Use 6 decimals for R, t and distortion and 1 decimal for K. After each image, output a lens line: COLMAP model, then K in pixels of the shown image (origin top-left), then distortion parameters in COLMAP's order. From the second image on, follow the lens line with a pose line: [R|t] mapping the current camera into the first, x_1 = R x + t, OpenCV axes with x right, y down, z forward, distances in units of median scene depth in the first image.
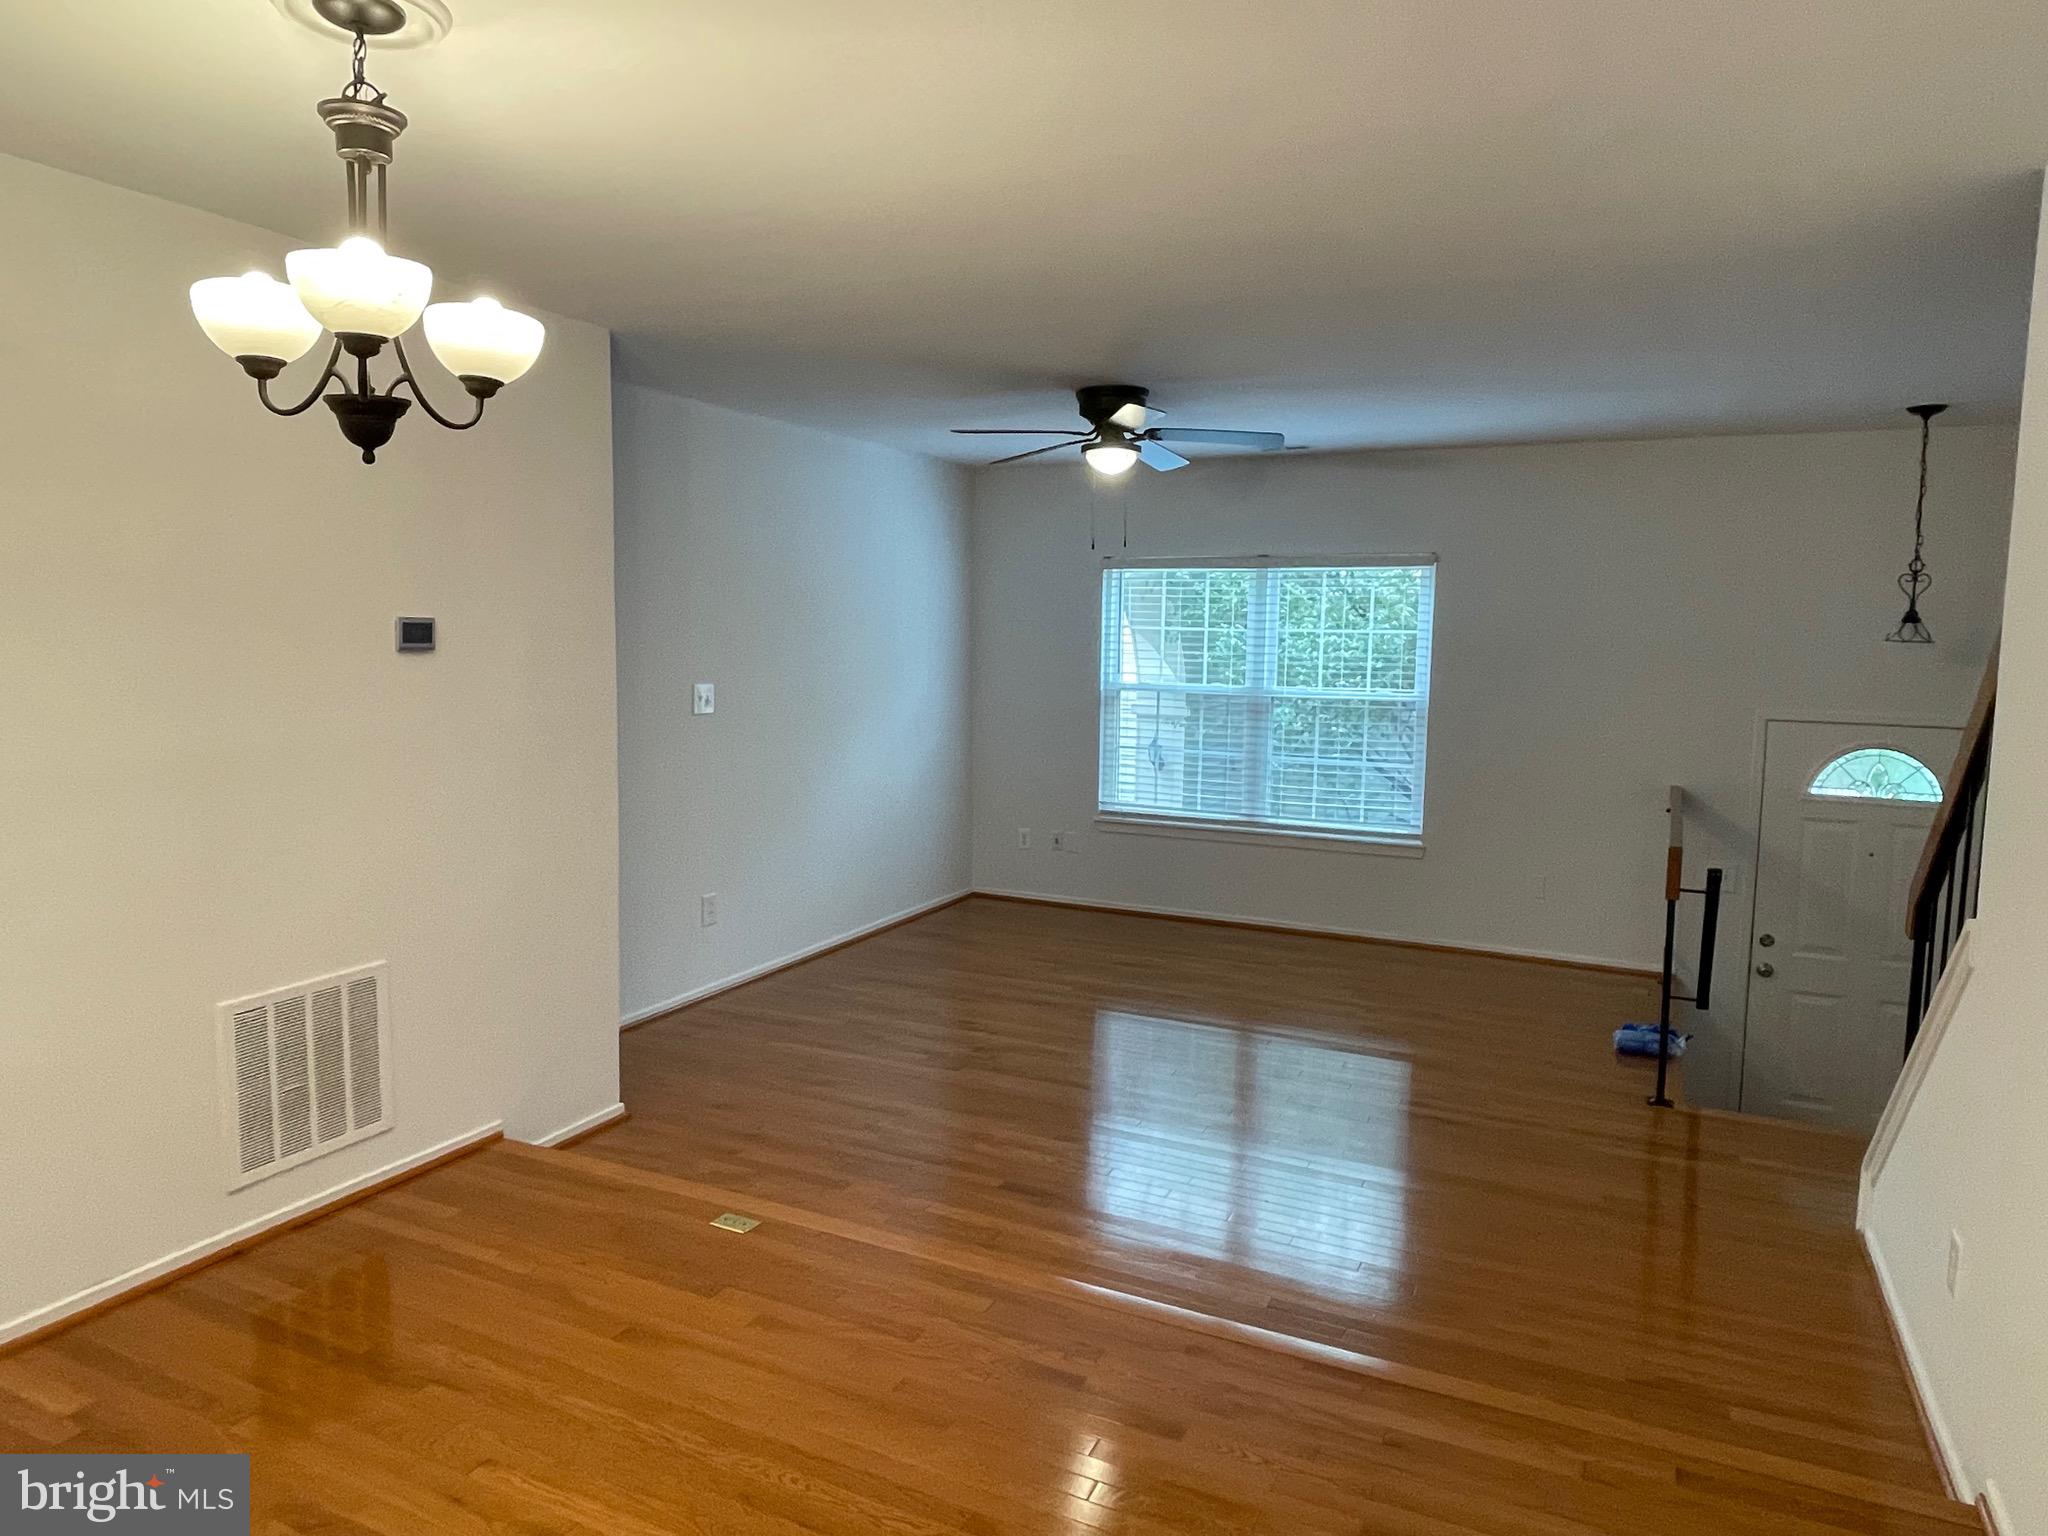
lens RADIAL K [[1309.2, 0, 1027.5], [0, 1309.2, 762.7], [0, 0, 1]] dist [-0.010863, -0.001925]
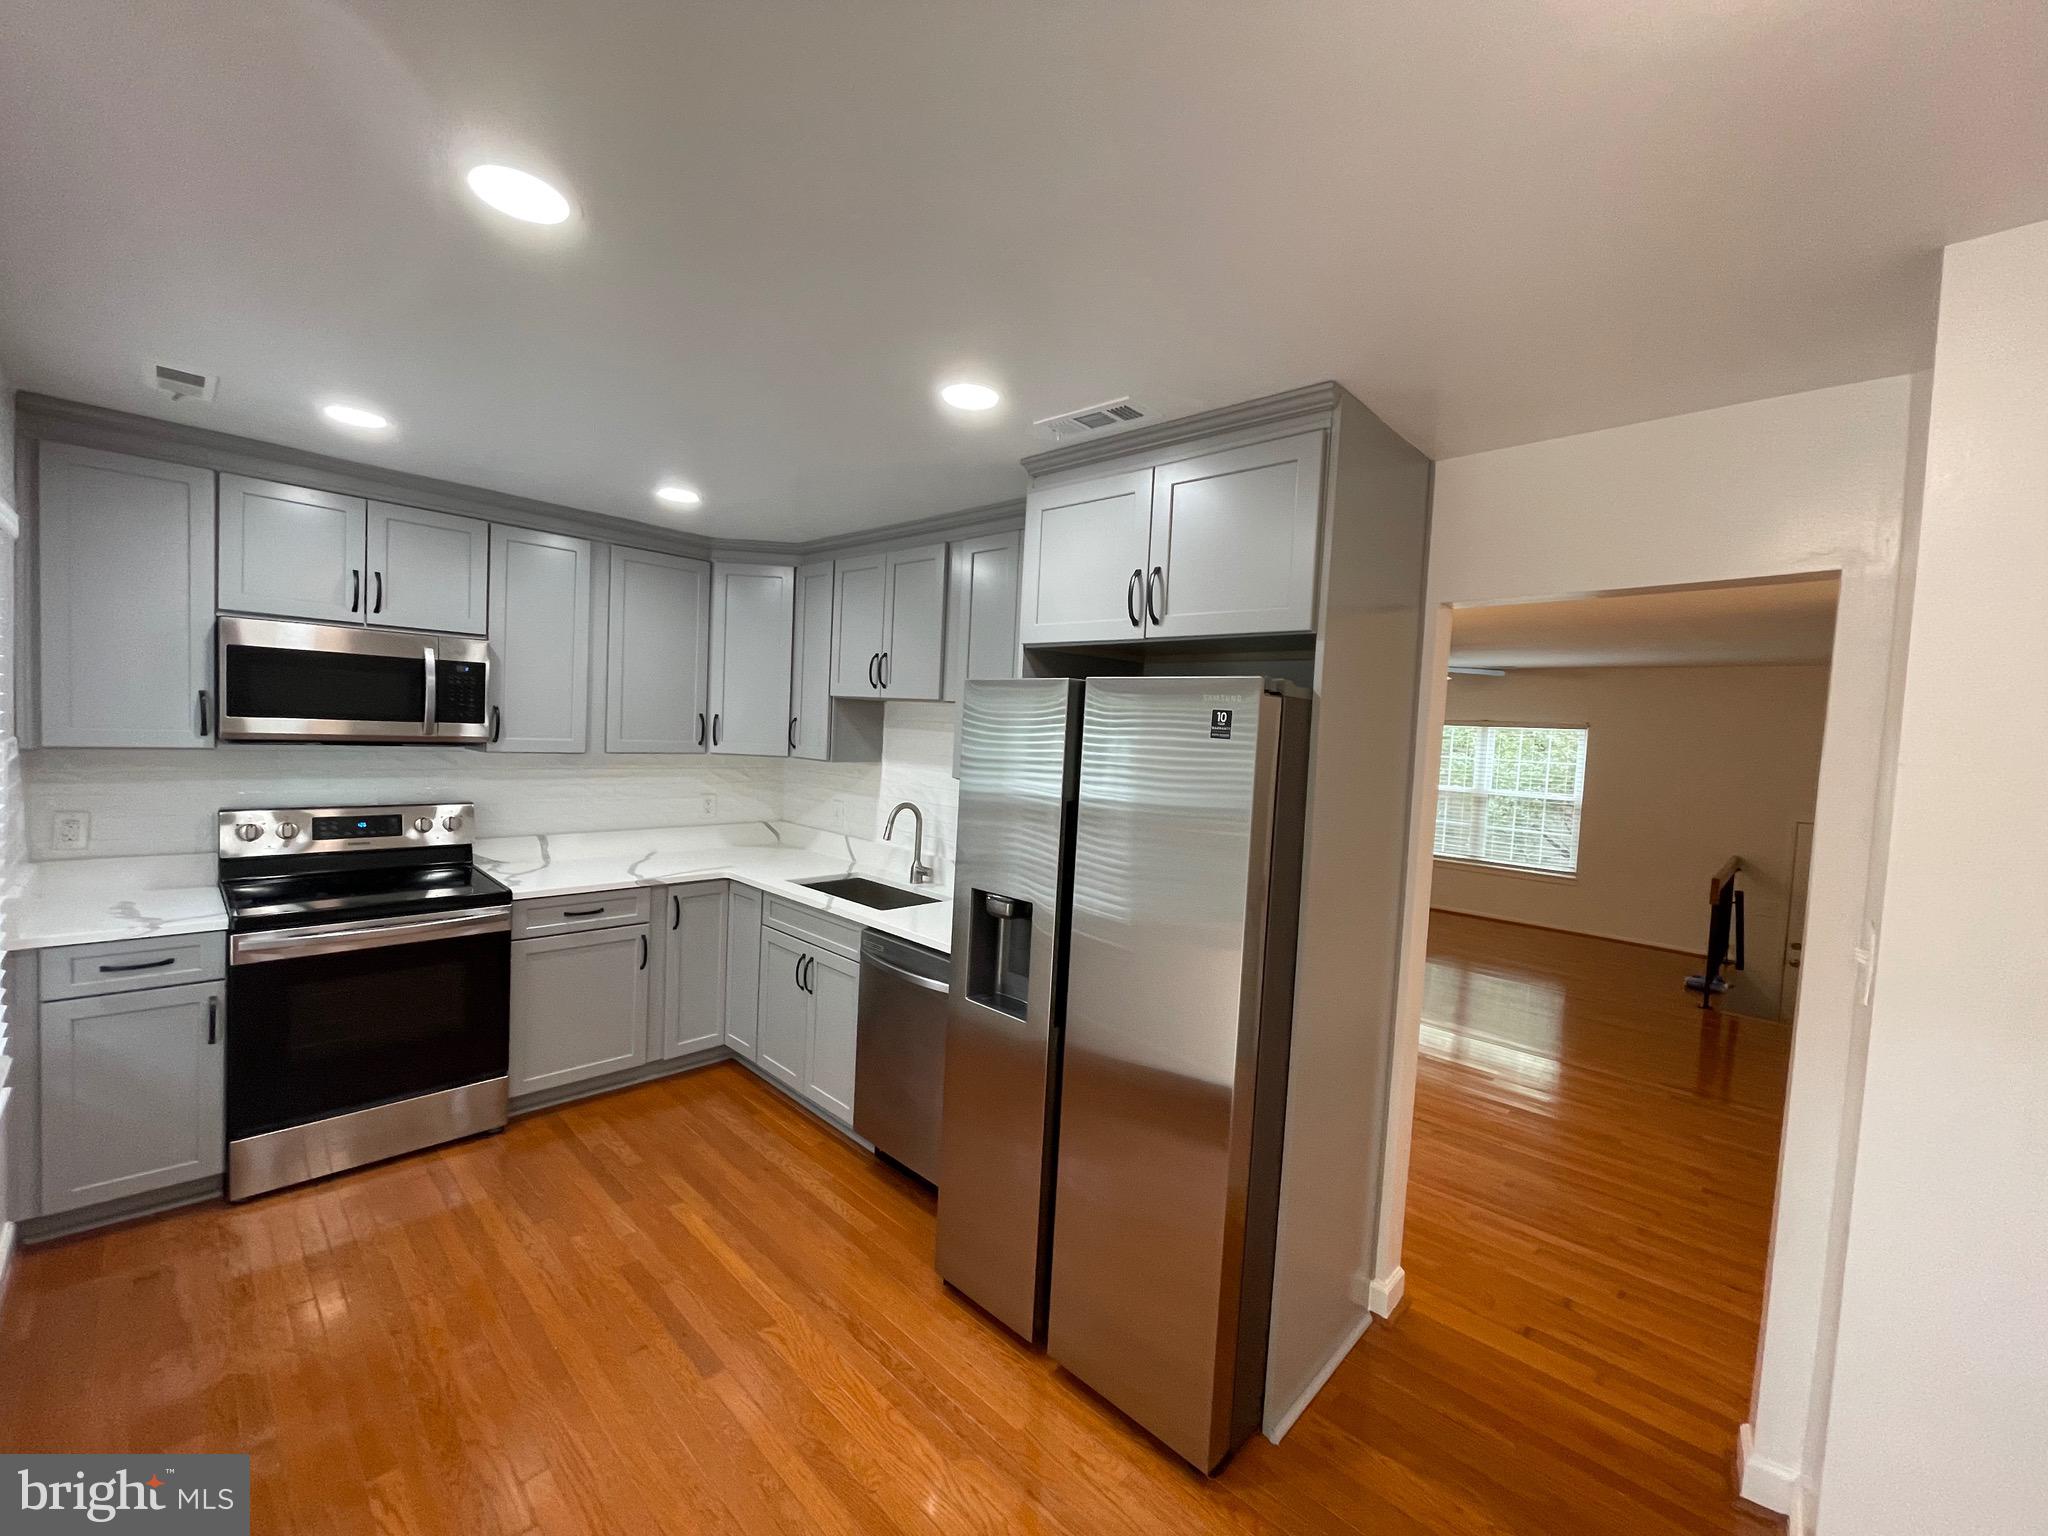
lens RADIAL K [[826.8, 0, 1027.4], [0, 826.8, 782.9], [0, 0, 1]] dist [-0.009860, -0.000611]
pose [[0.946387, 0.052594, -0.318724, -0.067074], [-0.074950, 0.995483, -0.058279, 0.054600], [0.314219, 0.079043, 0.946054, -0.354129]]
